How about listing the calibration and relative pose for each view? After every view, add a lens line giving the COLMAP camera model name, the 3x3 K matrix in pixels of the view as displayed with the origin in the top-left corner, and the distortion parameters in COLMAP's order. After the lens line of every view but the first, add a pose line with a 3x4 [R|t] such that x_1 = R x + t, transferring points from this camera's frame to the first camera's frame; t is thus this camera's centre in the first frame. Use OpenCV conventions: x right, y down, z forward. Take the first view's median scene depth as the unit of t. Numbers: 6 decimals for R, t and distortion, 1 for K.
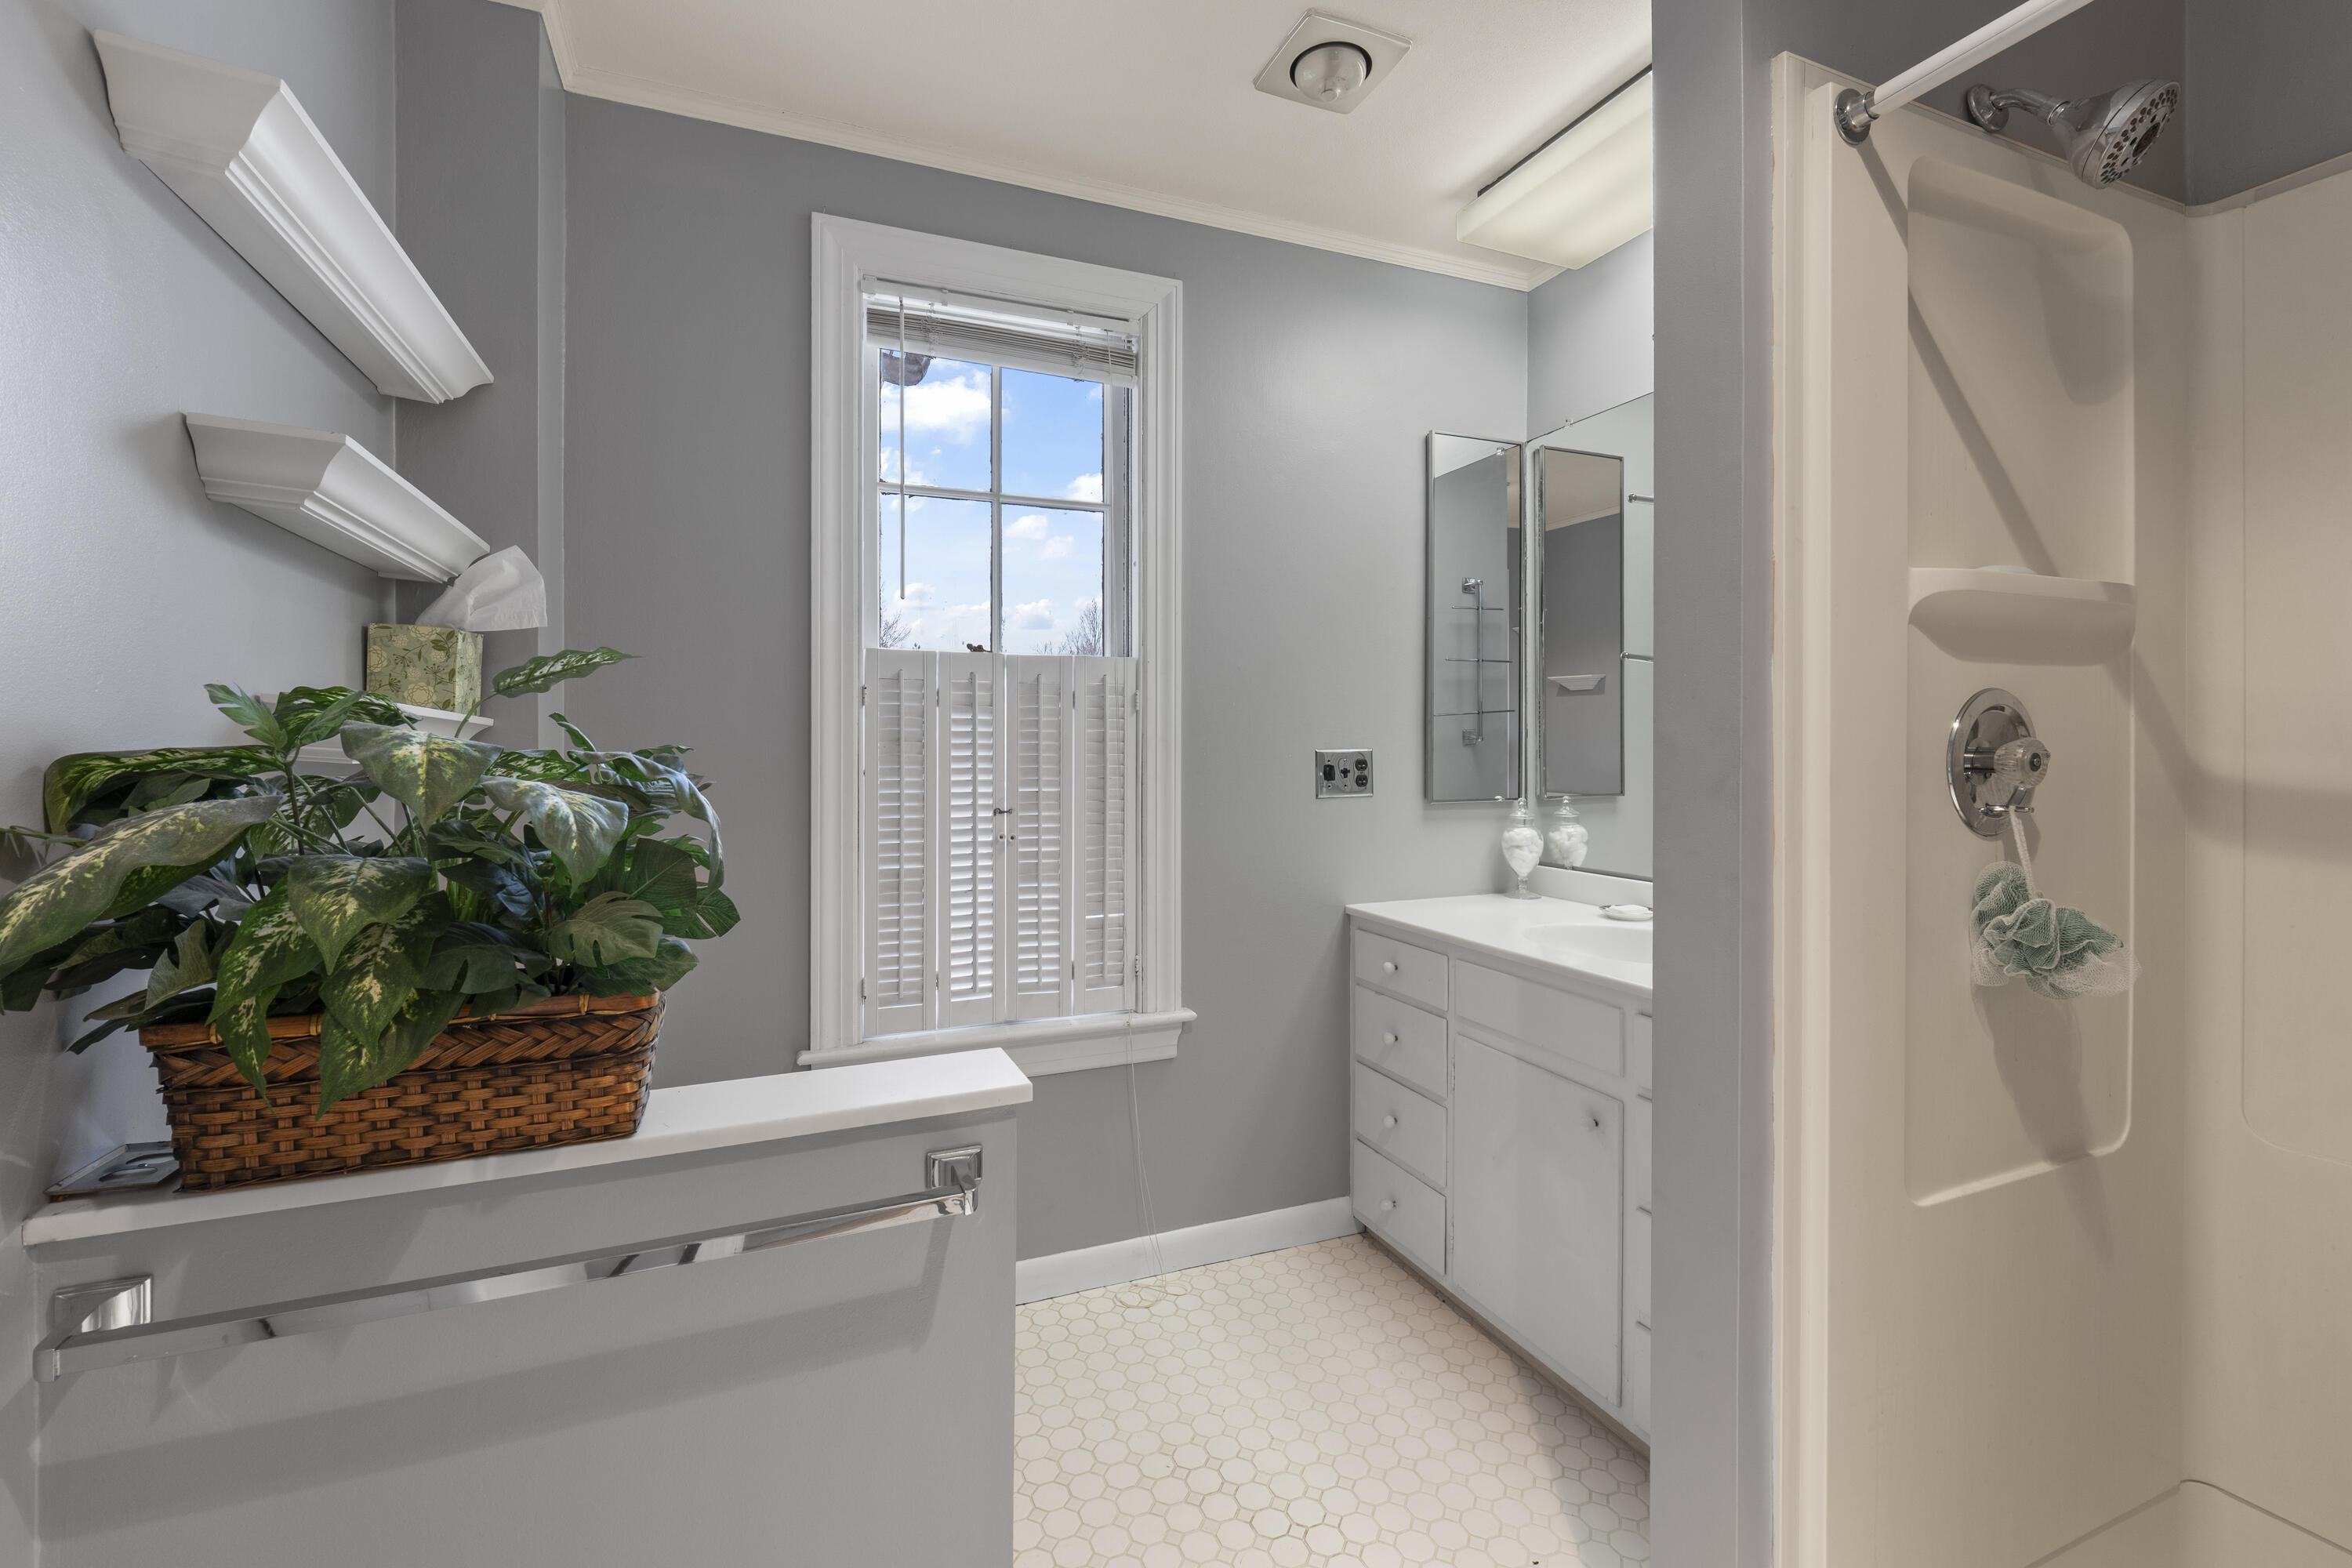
lens RADIAL K [[1011.1, 0, 1173.7], [0, 1011.1, 759.8], [0, 0, 1]] dist [-0.000685, -0.000116]
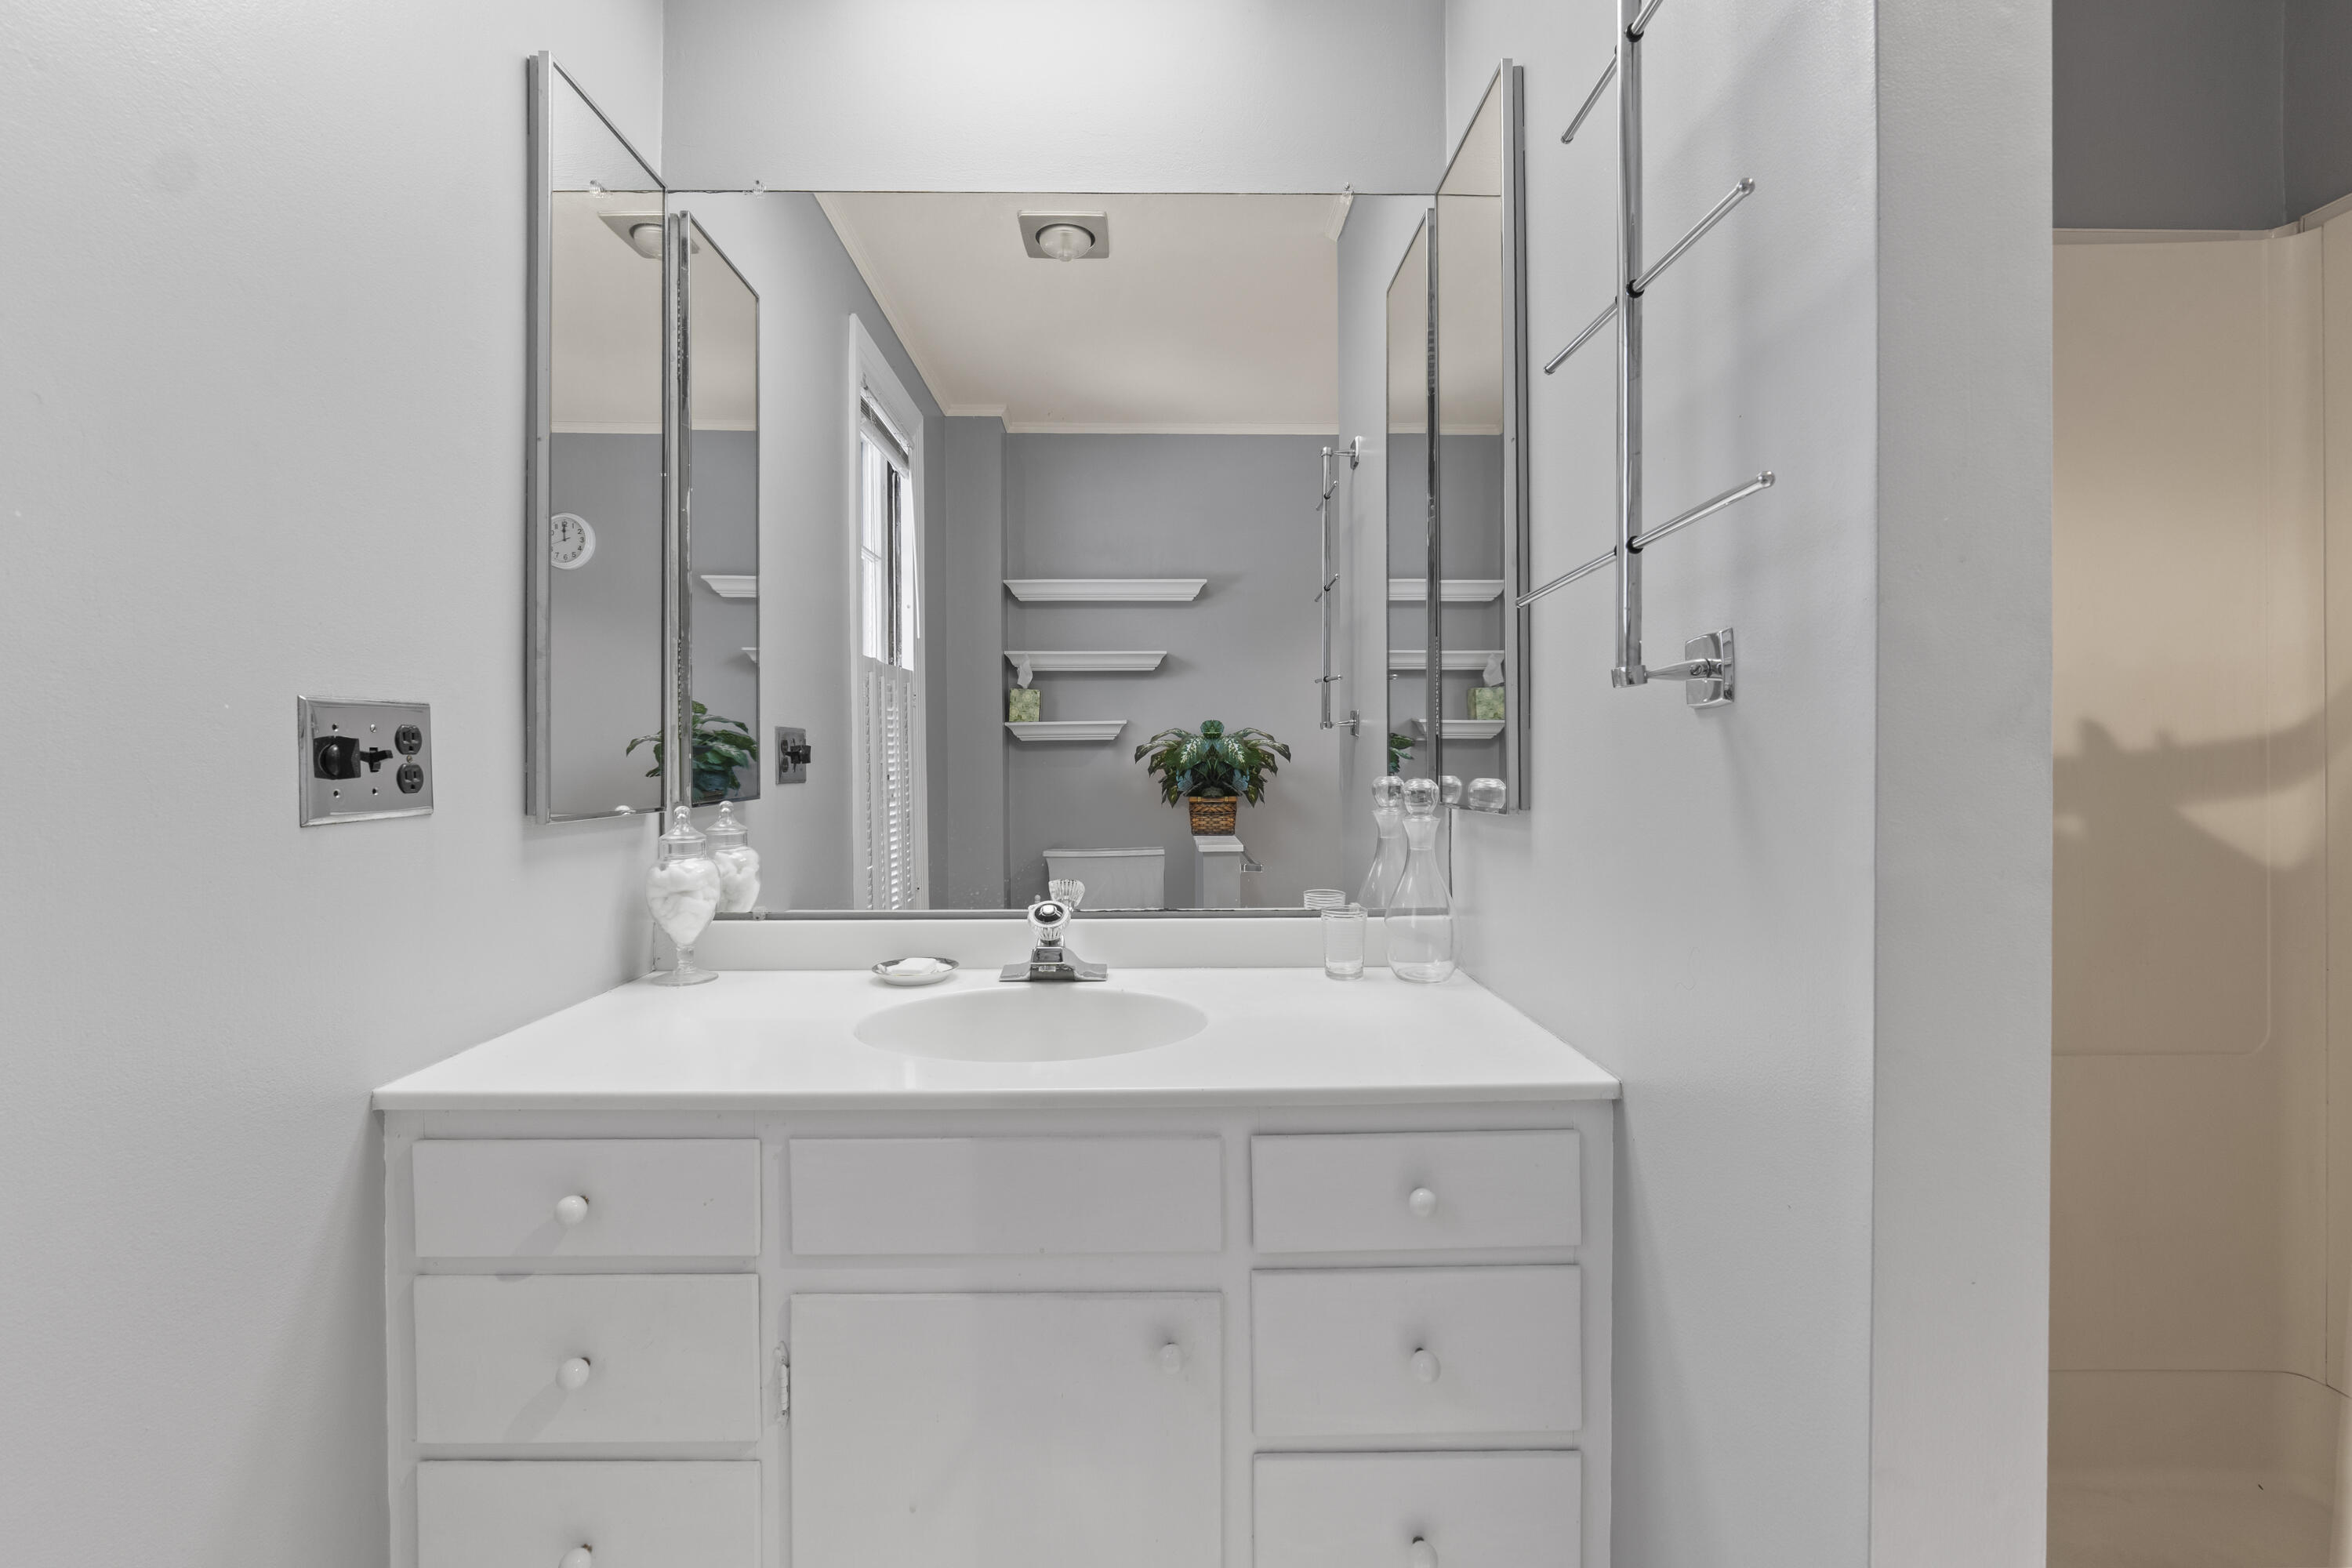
lens RADIAL K [[1011.1, 0, 1173.7], [0, 1011.1, 759.8], [0, 0, 1]] dist [-0.000685, -0.000116]
pose [[0.368459, 0.003351, 0.929638, -0.086067], [0.009317, 0.999930, -0.007298, 0.018911], [-0.929597, 0.011351, 0.368402, 0.556830]]
